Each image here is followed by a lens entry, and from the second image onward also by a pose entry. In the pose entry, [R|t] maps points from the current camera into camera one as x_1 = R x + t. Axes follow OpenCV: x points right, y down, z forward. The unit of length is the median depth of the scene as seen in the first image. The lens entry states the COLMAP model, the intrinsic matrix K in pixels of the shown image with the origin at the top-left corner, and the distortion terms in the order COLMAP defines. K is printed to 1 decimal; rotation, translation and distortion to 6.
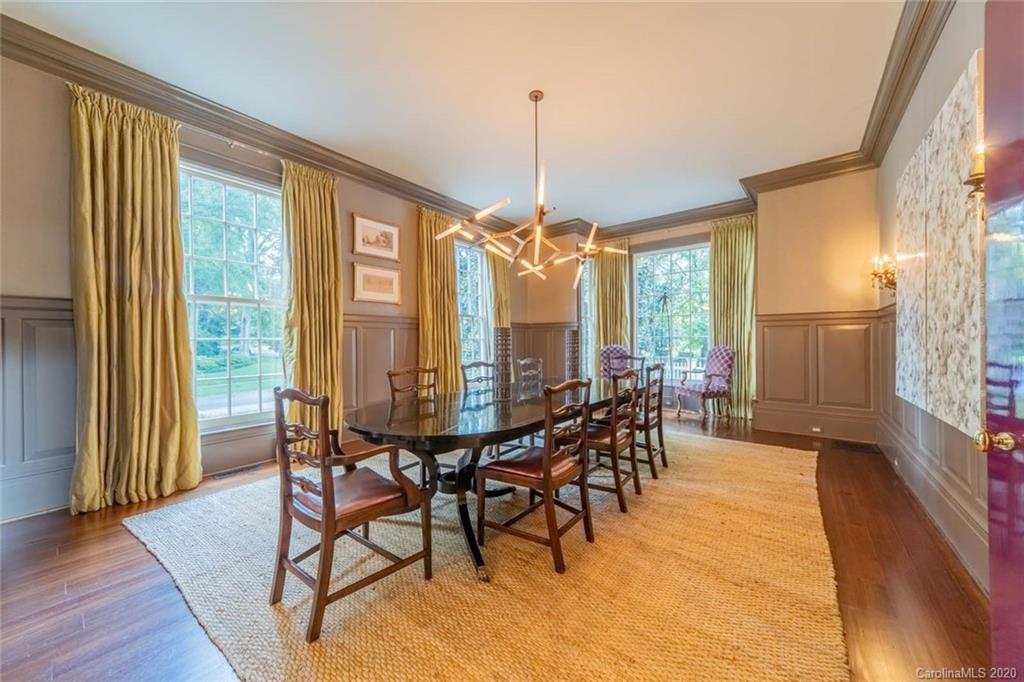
lens RADIAL K [[358.8, 0, 509.1], [0, 358.8, 342.9], [0, 0, 1]] dist [0.006040, -0.000044]
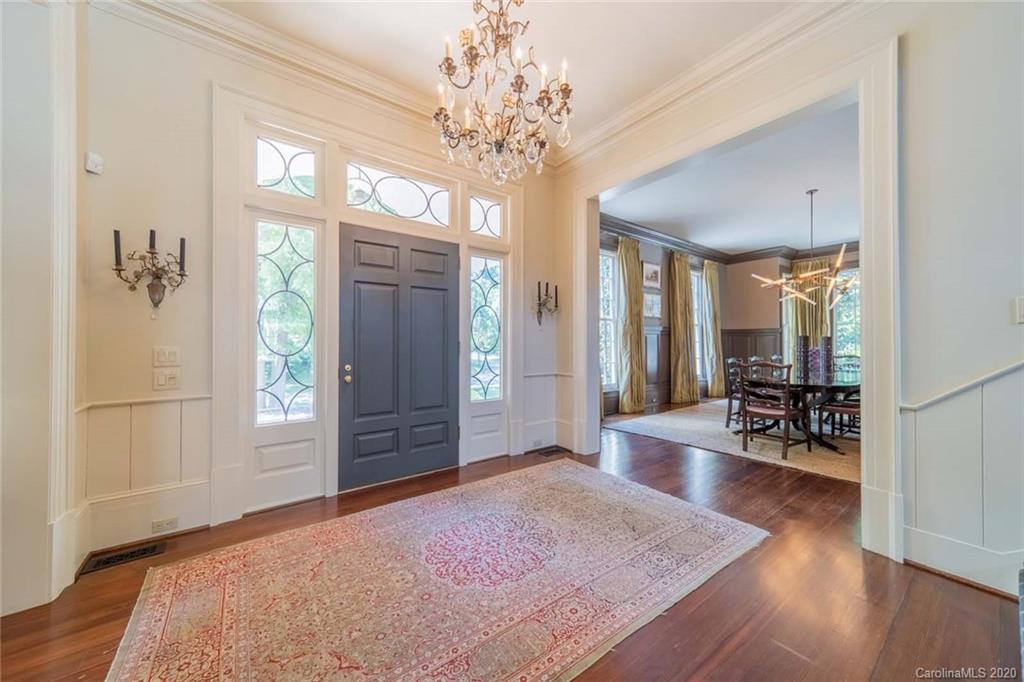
lens RADIAL K [[358.8, 0, 515.4], [0, 358.8, 343.0], [0, 0, 1]] dist [0.006040, -0.000044]
pose [[0.964822, 0.007463, -0.262798, -0.527044], [-0.009645, 0.999929, -0.007014, 0.009104], [0.262727, 0.009302, 0.964825, -0.608537]]
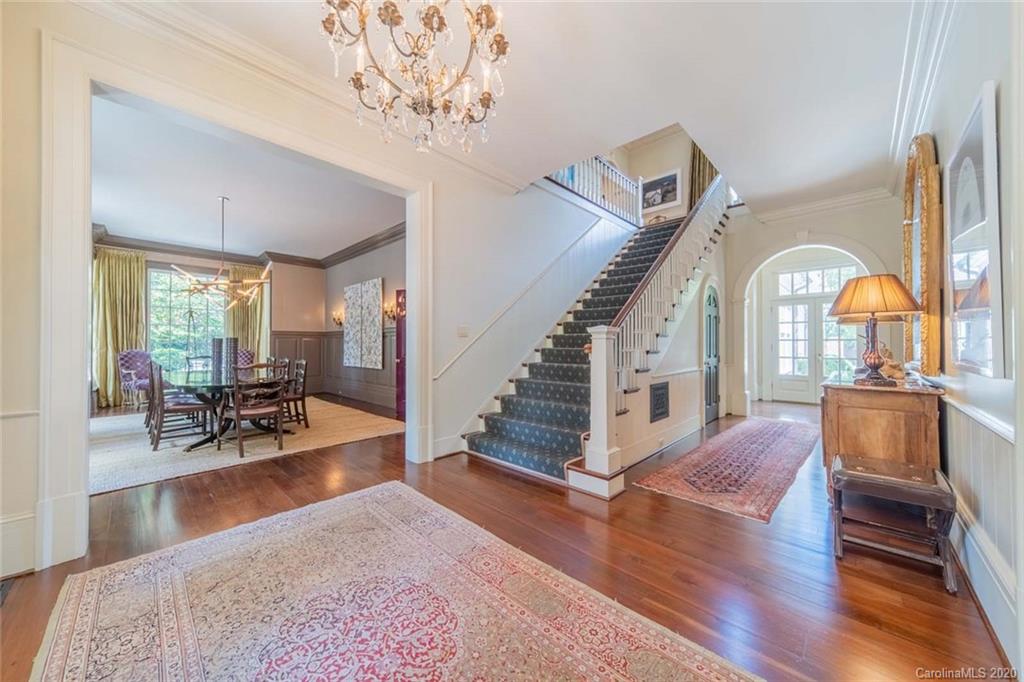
lens RADIAL K [[358.8, 0, 513.2], [0, 358.8, 341.7], [0, 0, 1]] dist [0.006040, -0.000044]
pose [[0.104940, 0.013354, 0.994389, -0.956654], [0.007683, 0.999869, -0.014239, 0.008232], [-0.994449, 0.009134, 0.104824, -0.350974]]
